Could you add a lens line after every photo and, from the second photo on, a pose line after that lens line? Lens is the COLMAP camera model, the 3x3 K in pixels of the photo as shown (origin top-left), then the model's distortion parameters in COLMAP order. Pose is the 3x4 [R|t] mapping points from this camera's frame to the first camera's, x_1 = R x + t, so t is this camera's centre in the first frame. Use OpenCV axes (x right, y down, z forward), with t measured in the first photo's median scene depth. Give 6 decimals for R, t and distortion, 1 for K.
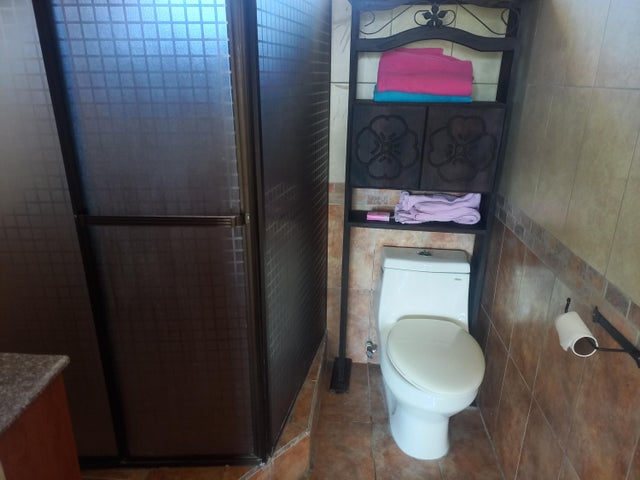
lens RADIAL K [[467.9, 0, 318.6], [0, 467.9, 242.0], [0, 0, 1]] dist [0.037085, -0.019497]
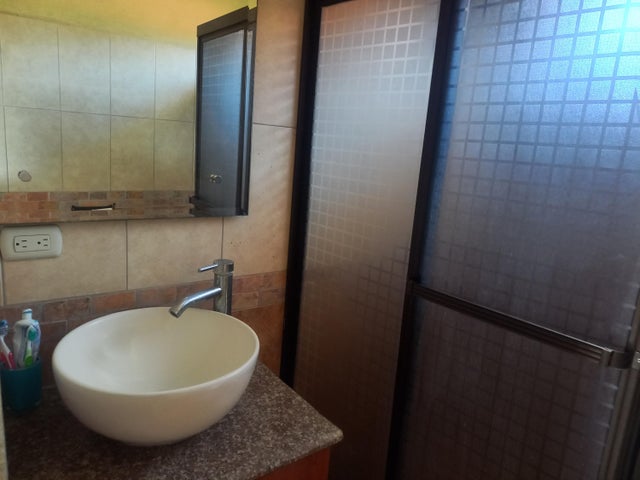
lens RADIAL K [[467.9, 0, 313.4], [0, 467.9, 238.8], [0, 0, 1]] dist [0.037085, -0.019497]
pose [[0.663252, 0.203654, -0.720154, -0.022797], [-0.338369, 0.939896, -0.045838, -0.031900], [0.667535, 0.274080, 0.692299, 0.281583]]
